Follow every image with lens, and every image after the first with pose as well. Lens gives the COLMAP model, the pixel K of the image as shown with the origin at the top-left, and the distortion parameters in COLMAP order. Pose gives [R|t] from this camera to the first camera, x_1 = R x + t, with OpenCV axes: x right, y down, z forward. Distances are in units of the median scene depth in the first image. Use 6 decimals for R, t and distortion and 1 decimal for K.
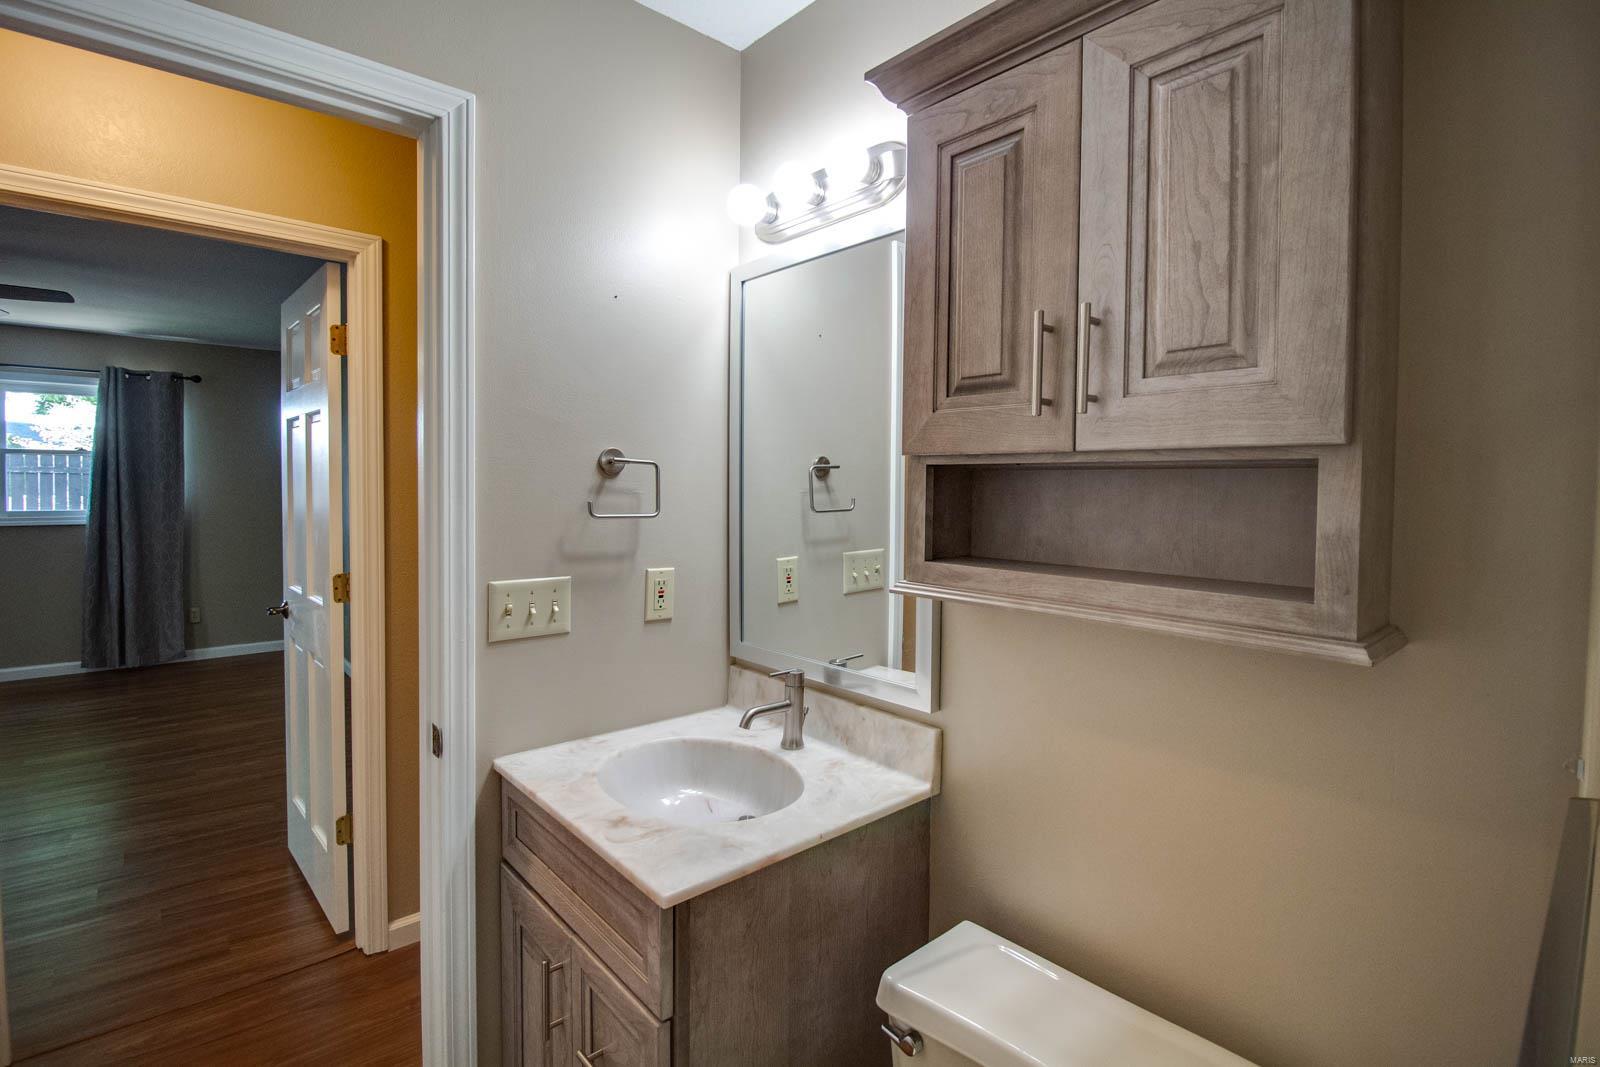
lens RADIAL K [[759.8, 0, 824.9], [0, 759.8, 503.1], [0, 0, 1]] dist [-0.018625, -0.000716]
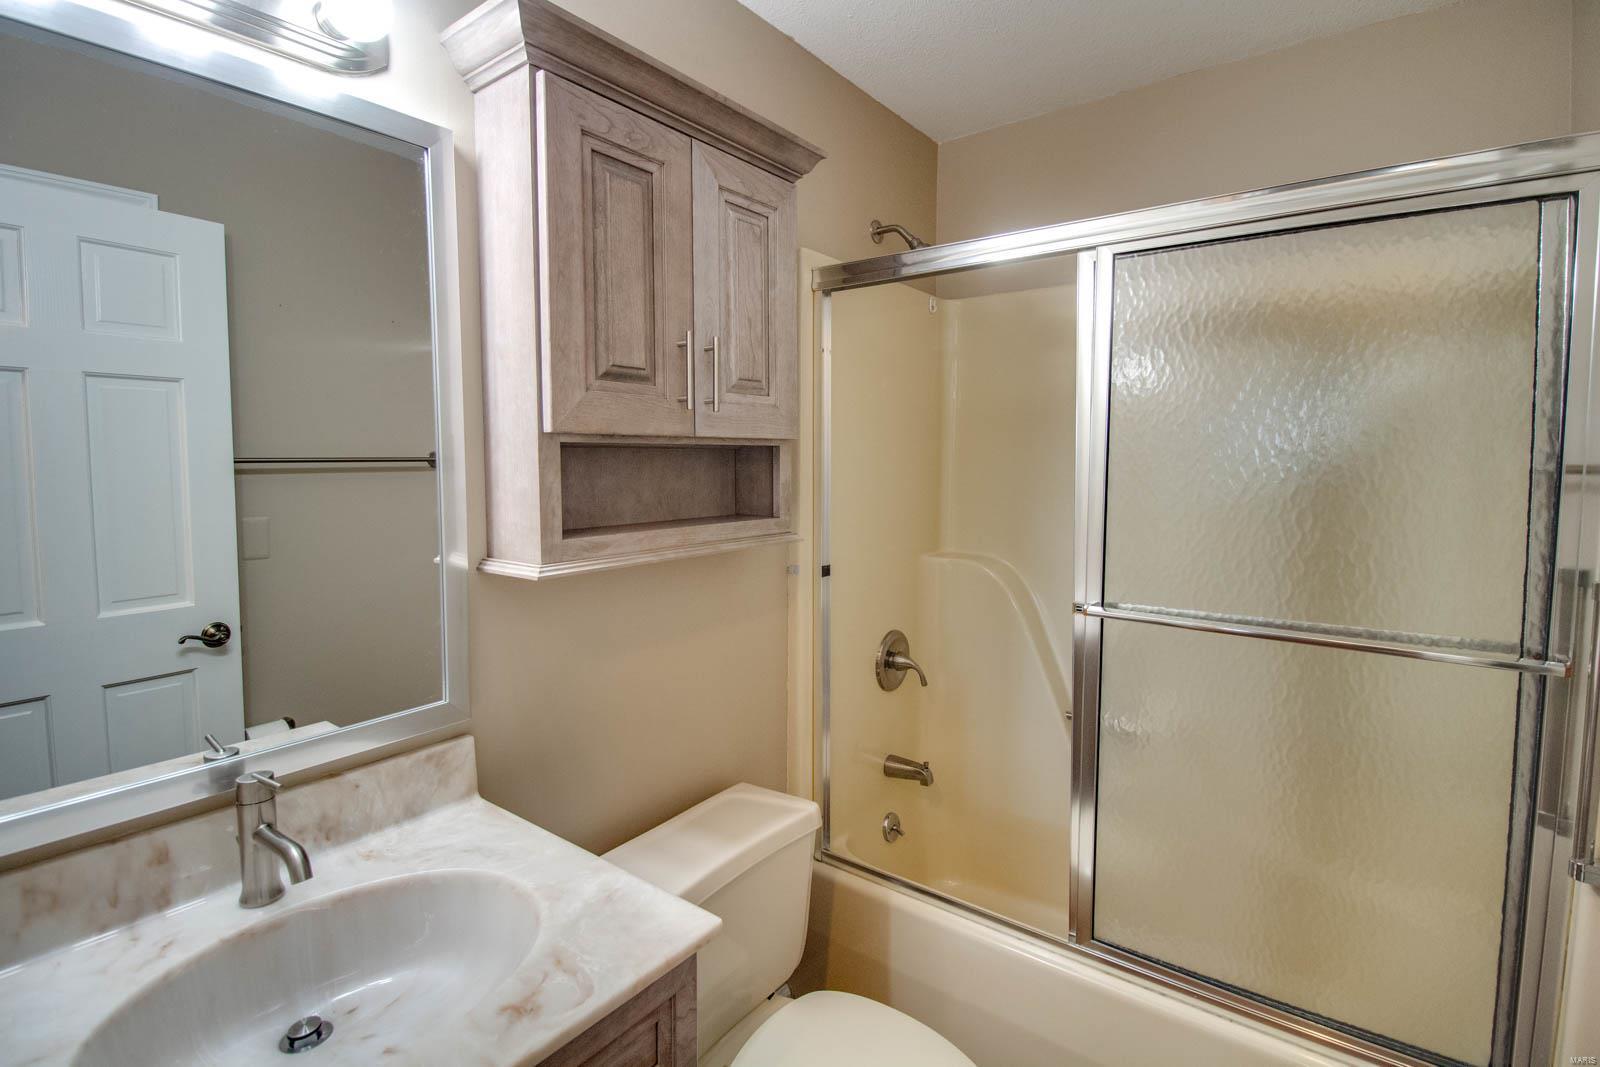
lens RADIAL K [[759.8, 0, 824.9], [0, 759.8, 503.1], [0, 0, 1]] dist [-0.018625, -0.000716]
pose [[-0.208154, -0.067658, 0.975753, -0.993998], [0.023933, 0.996954, 0.074233, -0.039824], [-0.977803, 0.038805, -0.205901, 0.953029]]
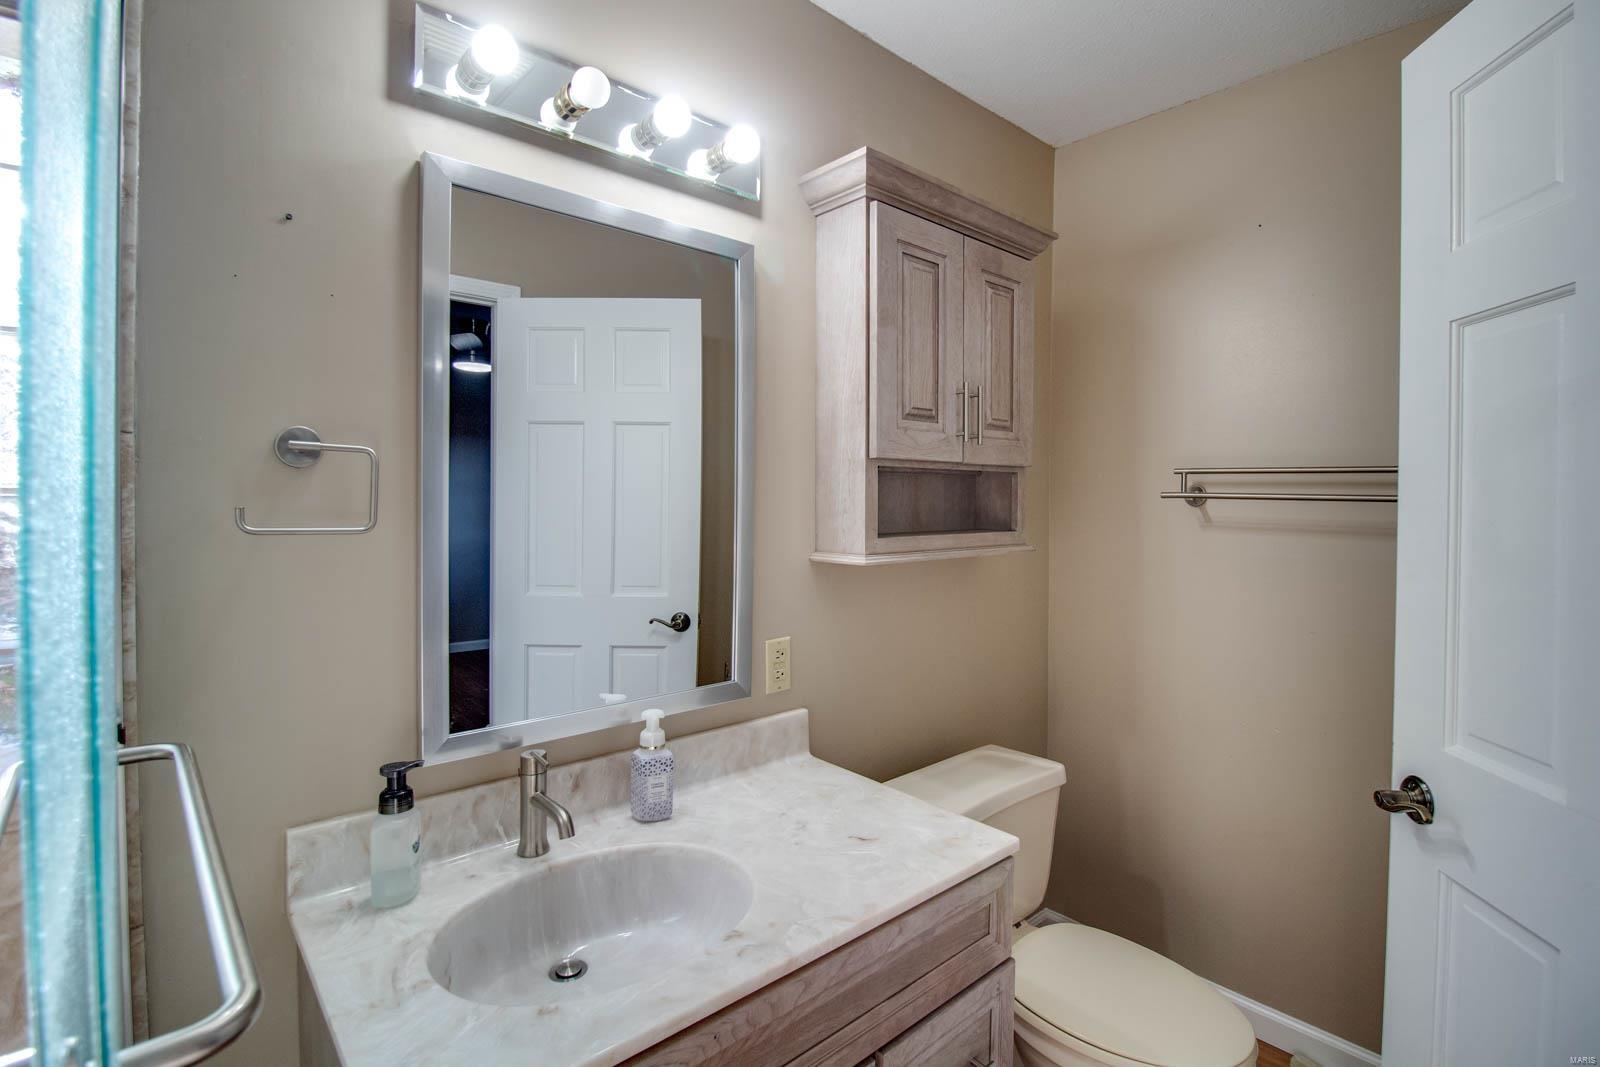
lens RADIAL K [[759.8, 0, 824.9], [0, 759.8, 503.1], [0, 0, 1]] dist [-0.018625, -0.000716]
pose [[-0.027087, -0.020539, 0.999422, -1.322808], [0.022669, 0.999519, 0.021155, -0.017328], [-0.999376, 0.023229, -0.026608, 1.240071]]
